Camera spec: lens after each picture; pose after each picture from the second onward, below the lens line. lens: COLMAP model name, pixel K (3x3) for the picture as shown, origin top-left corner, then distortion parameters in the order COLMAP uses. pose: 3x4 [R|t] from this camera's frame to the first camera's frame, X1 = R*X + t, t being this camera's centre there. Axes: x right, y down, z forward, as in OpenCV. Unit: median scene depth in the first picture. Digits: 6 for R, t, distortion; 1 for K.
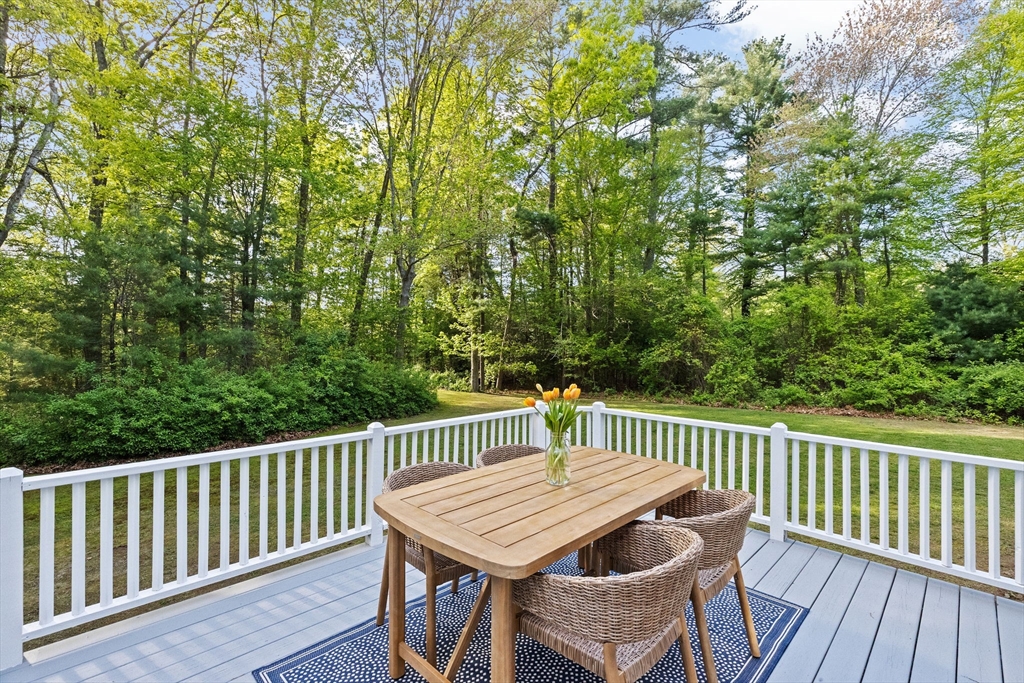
lens RADIAL K [[461.6, 0, 514.5], [0, 461.6, 341.4], [0, 0, 1]] dist [-0.015452, 0.008944]
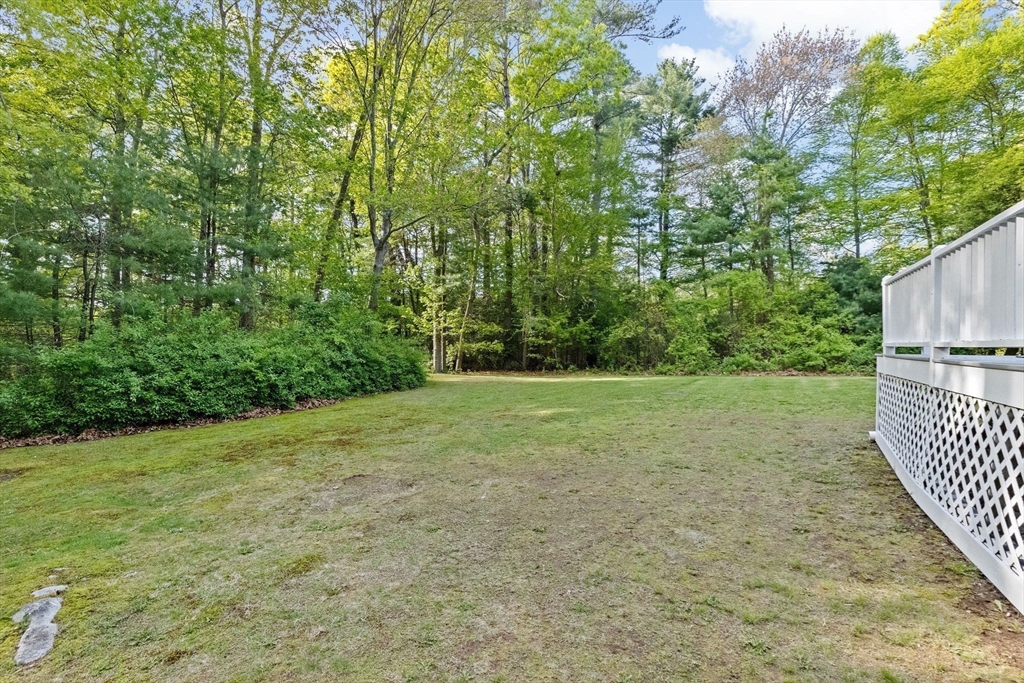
lens RADIAL K [[461.6, 0, 514.5], [0, 461.6, 341.4], [0, 0, 1]] dist [-0.015452, 0.008944]
pose [[0.963820, -0.003667, 0.266530, -0.256802], [0.005375, 0.999969, -0.005679, 0.067768], [-0.266501, 0.006906, 0.963810, 0.040209]]
